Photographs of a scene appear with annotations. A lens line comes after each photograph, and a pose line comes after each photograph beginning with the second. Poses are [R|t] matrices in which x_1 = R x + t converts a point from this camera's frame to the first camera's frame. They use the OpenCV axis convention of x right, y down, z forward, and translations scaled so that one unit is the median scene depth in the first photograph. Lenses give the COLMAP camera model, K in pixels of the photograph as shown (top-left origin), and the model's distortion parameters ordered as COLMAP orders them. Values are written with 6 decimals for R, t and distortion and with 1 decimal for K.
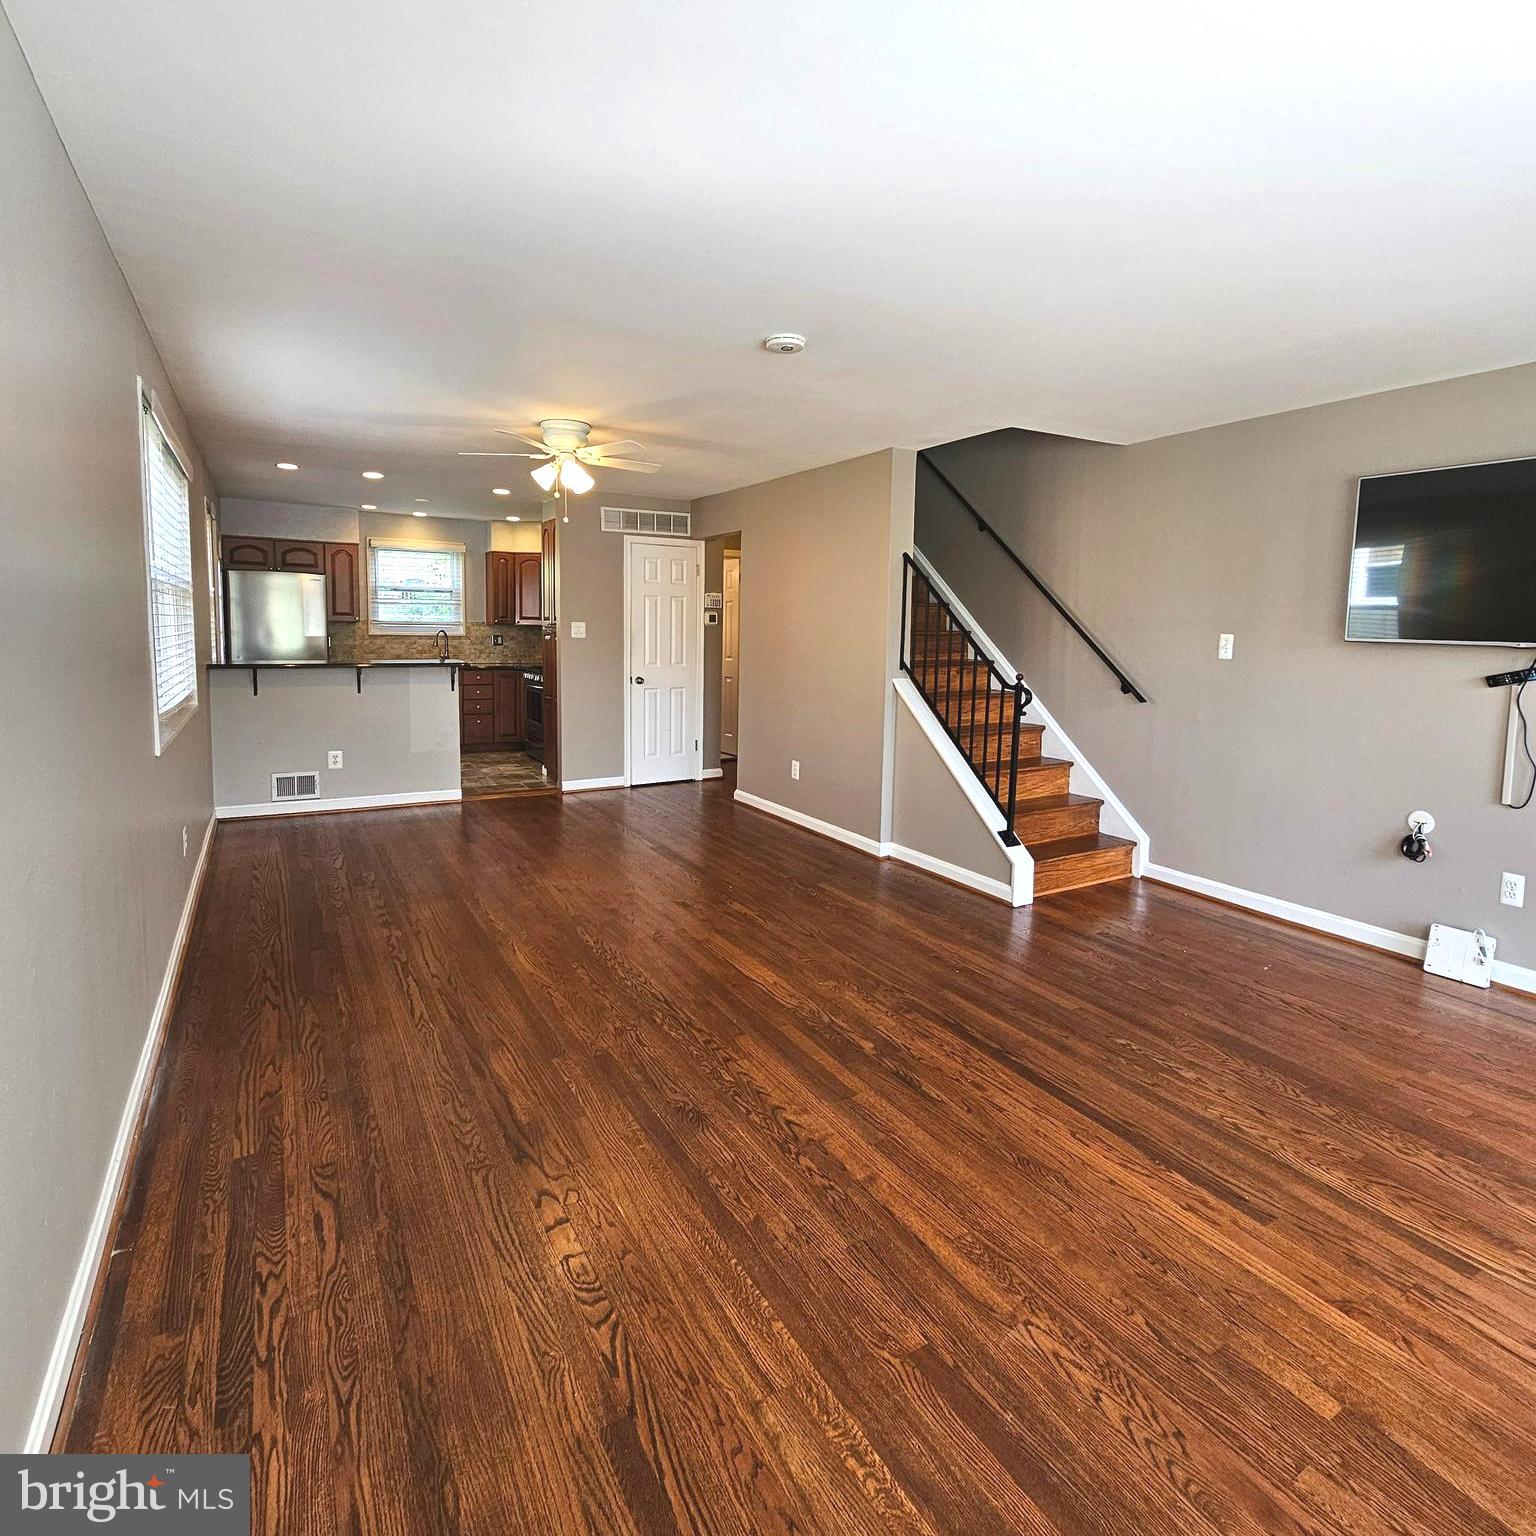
lens RADIAL K [[838.6, 0, 762.6], [0, 838.6, 701.2], [0, 0, 1]] dist [-0.001600, -0.001875]
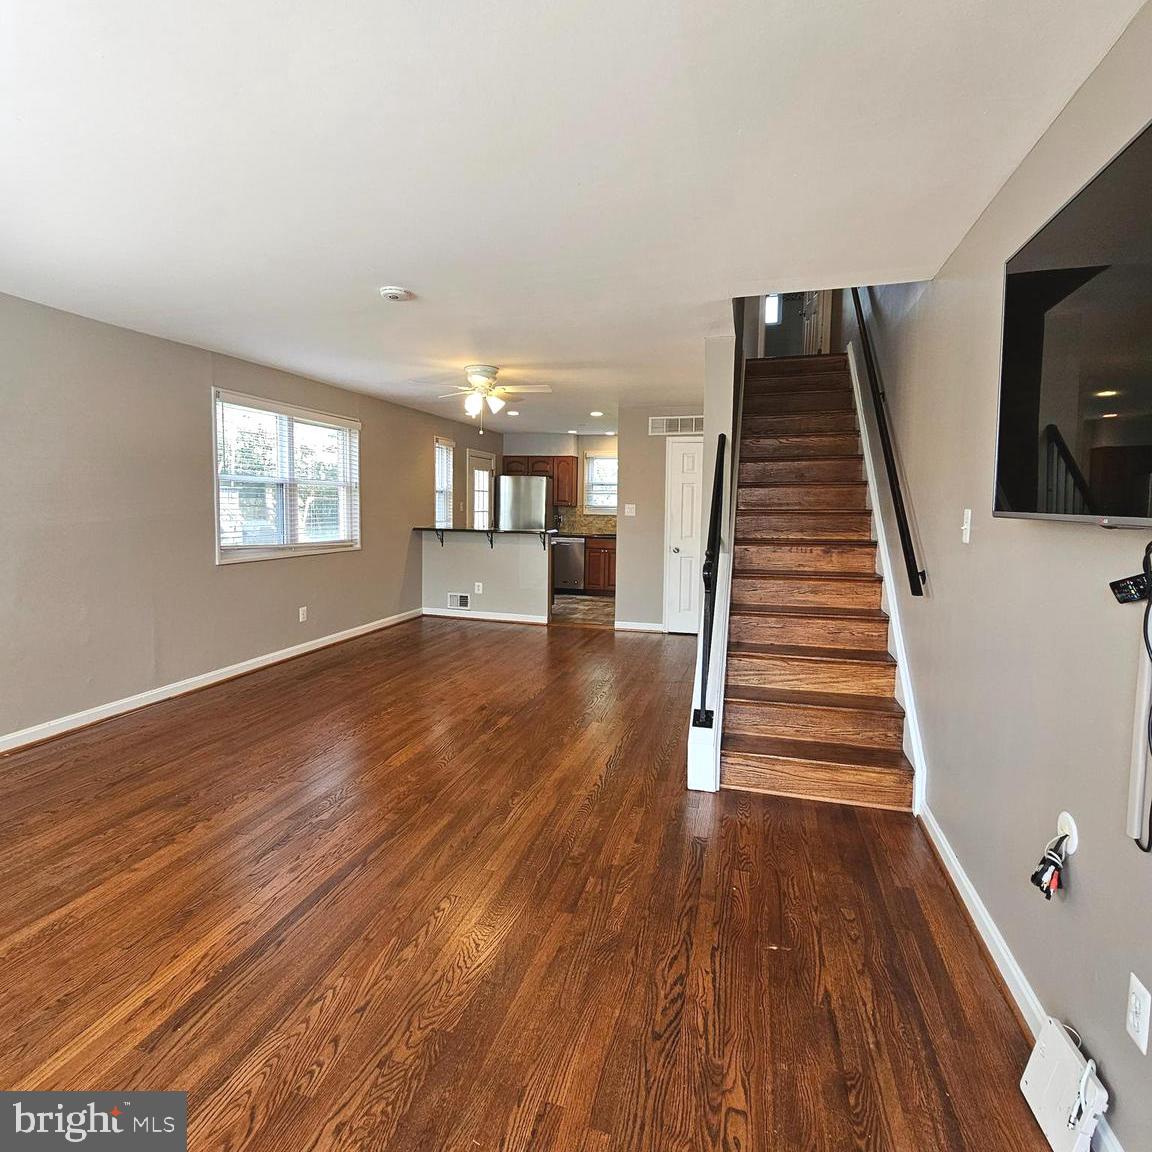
lens RADIAL K [[630.4, 0, 573.1], [0, 630.4, 549.3], [0, 0, 1]] dist [-0.000691, -0.000324]
pose [[0.692559, 0.045284, -0.719938, 0.821658], [-0.068639, 0.997636, -0.003277, -0.023616], [0.718088, 0.051685, 0.694031, 0.433423]]
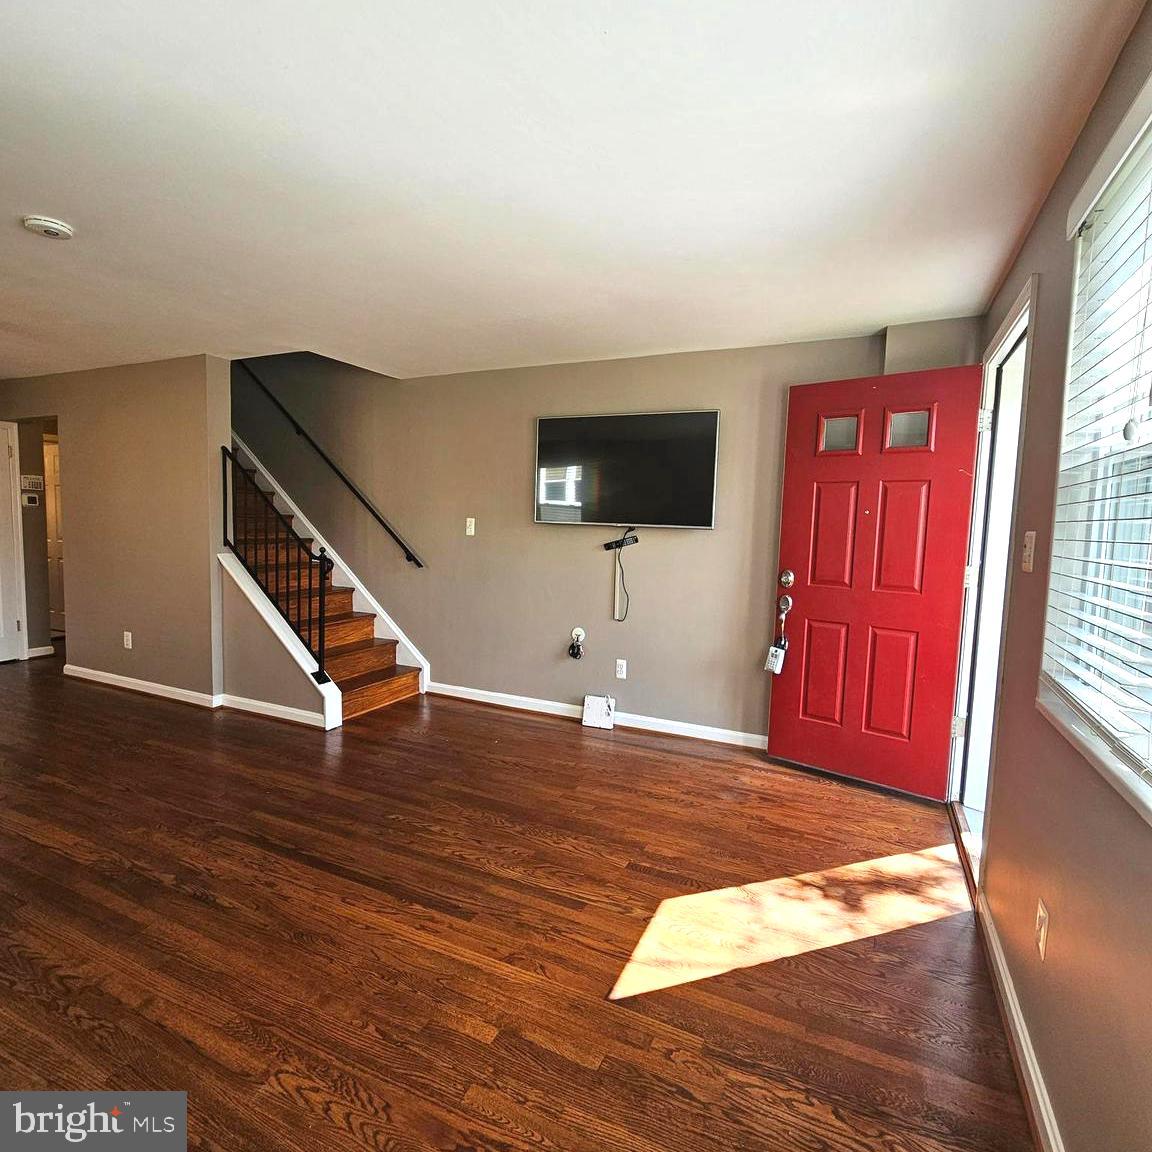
lens RADIAL K [[630.1, 0, 570.0], [0, 630.1, 574.9], [0, 0, 1]] dist [0.000061, -0.001902]
pose [[0.822363, -0.037787, 0.567707, 0.079231], [0.036644, 0.999238, 0.013429, 0.011274], [-0.567782, 0.009760, 0.823121, 0.000629]]
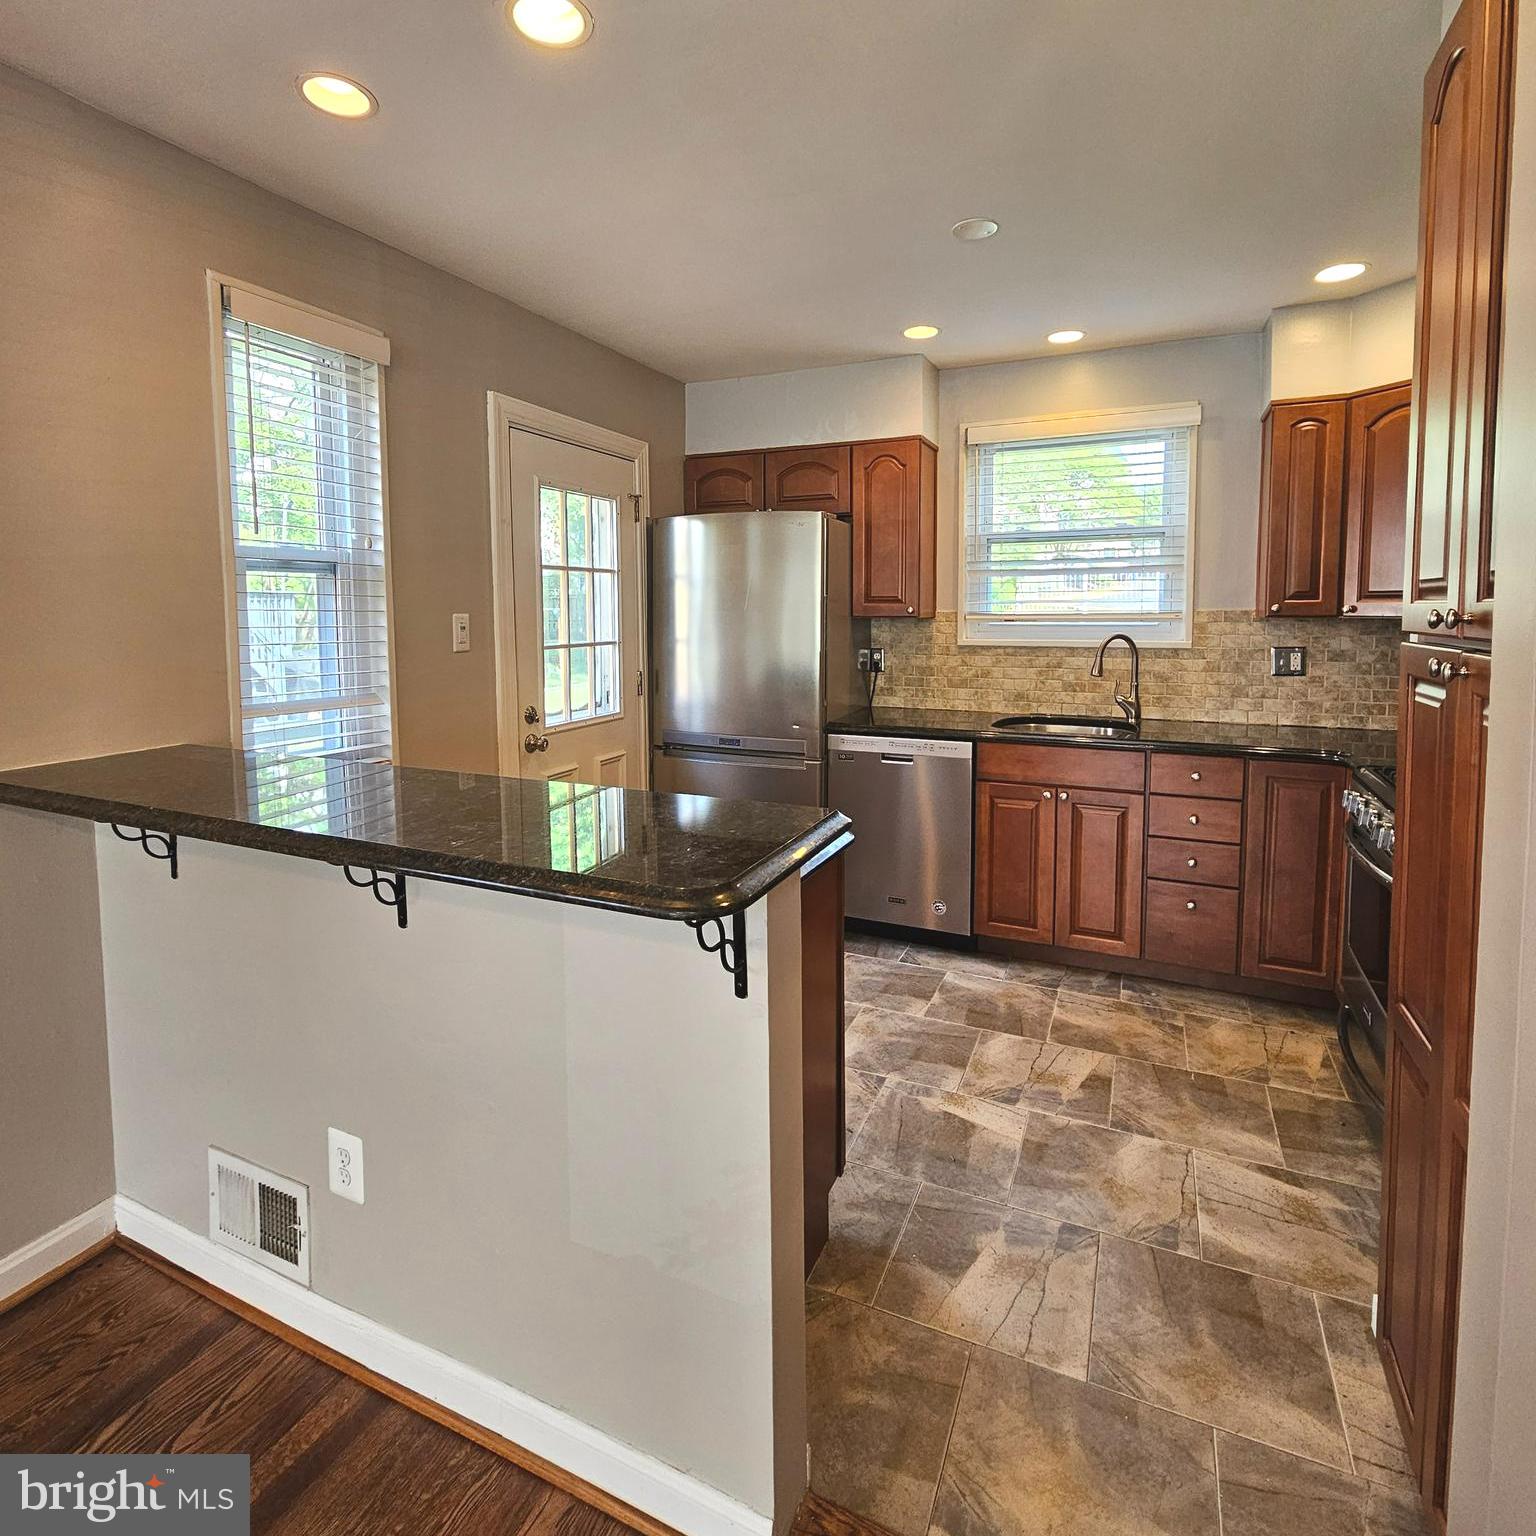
lens RADIAL K [[840.5, 0, 762.1], [0, 840.5, 671.9], [0, 0, 1]] dist [0.003411, -0.000042]
pose [[0.569833, 0.038774, -0.820845, -0.376014], [-0.057821, 0.998302, 0.007017, -0.144539], [0.819724, 0.043463, 0.571108, 1.534654]]
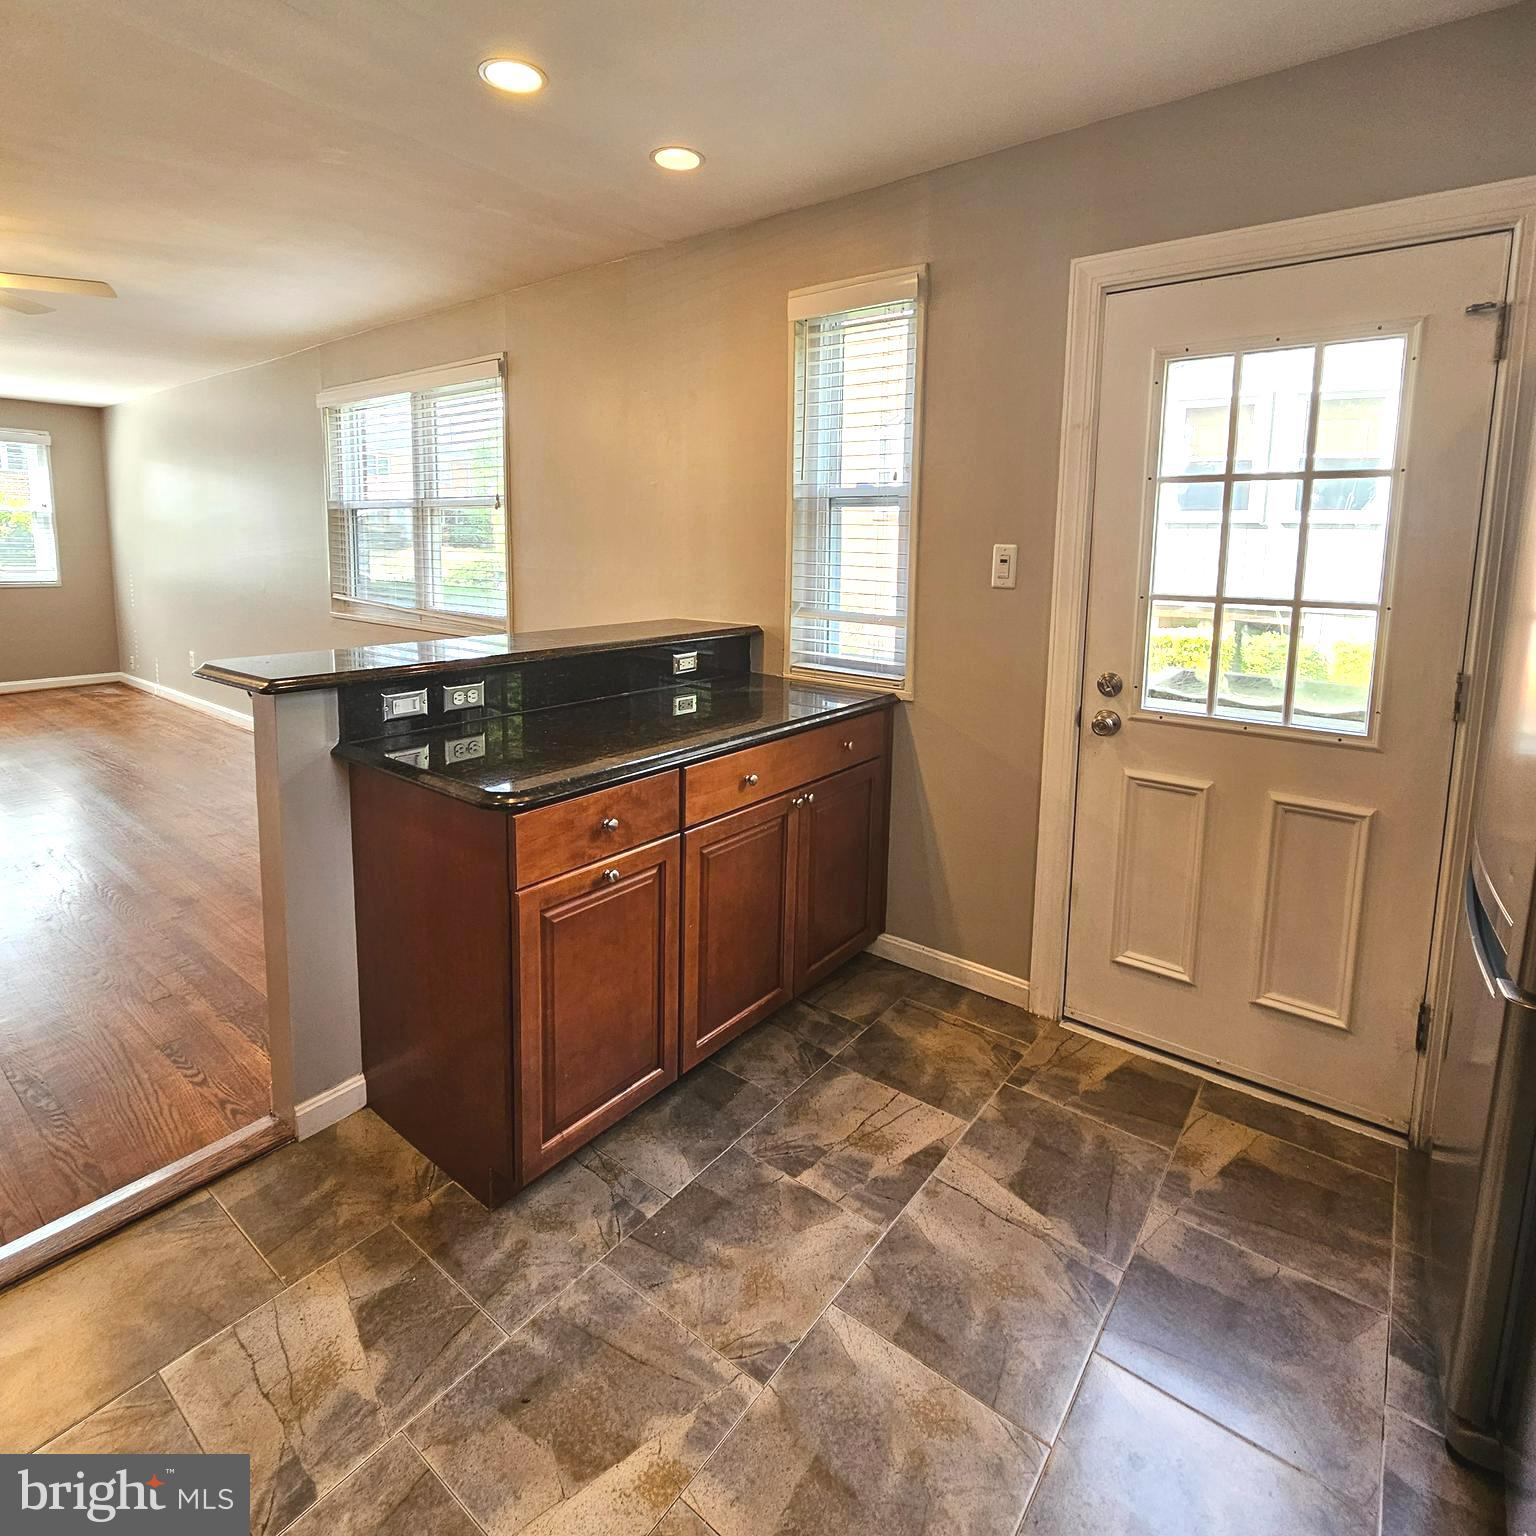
lens RADIAL K [[840.9, 0, 763.3], [0, 840.9, 649.3], [0, 0, 1]] dist [0.000468, 0.000122]
pose [[-0.928706, 0.013527, -0.370570, -0.724178], [-0.066906, 0.976821, 0.203334, -0.216239], [0.364731, 0.213631, -0.906274, 2.281326]]
